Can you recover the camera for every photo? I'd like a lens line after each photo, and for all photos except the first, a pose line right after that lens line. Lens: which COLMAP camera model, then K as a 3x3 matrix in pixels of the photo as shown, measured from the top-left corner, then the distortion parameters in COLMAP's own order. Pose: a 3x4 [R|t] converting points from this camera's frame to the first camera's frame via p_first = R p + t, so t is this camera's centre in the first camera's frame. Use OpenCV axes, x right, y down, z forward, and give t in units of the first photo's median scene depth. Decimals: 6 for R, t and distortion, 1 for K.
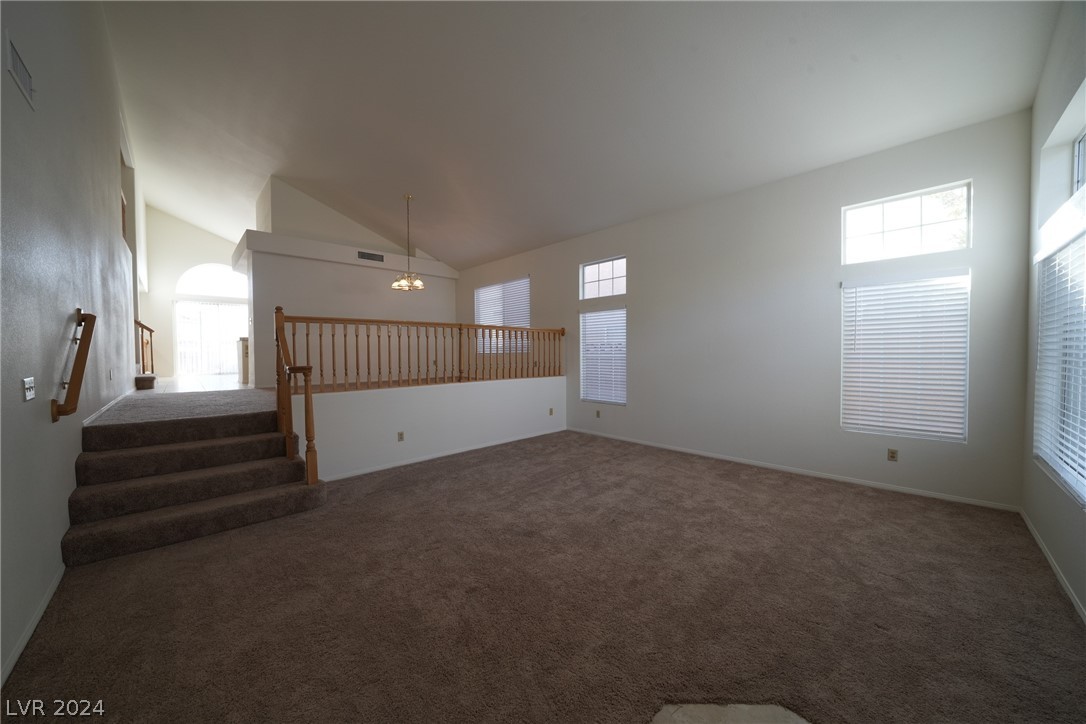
lens RADIAL K [[380.3, 0, 539.0], [0, 380.3, 364.5], [0, 0, 1]] dist [-0.017077, -0.000032]
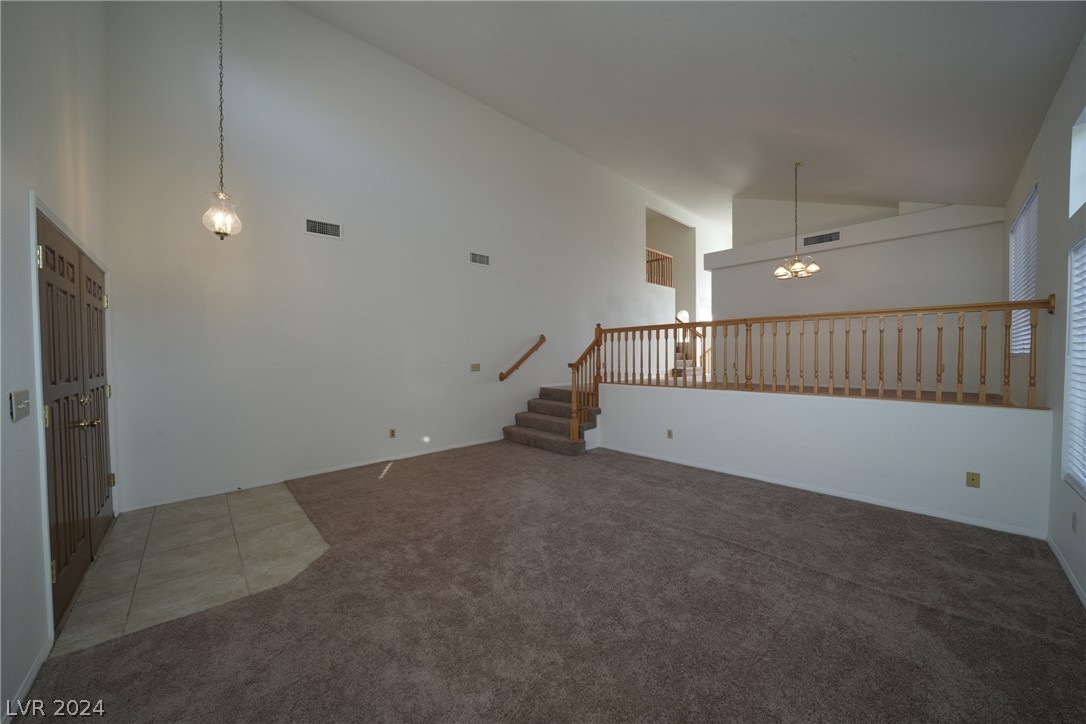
lens RADIAL K [[380.3, 0, 539.0], [0, 380.3, 364.5], [0, 0, 1]] dist [-0.017077, -0.000032]
pose [[-0.013492, 0.031905, -0.999400, 0.674594], [-0.023008, 0.999216, 0.032210, -0.027993], [0.999644, 0.023429, -0.012748, 0.635727]]
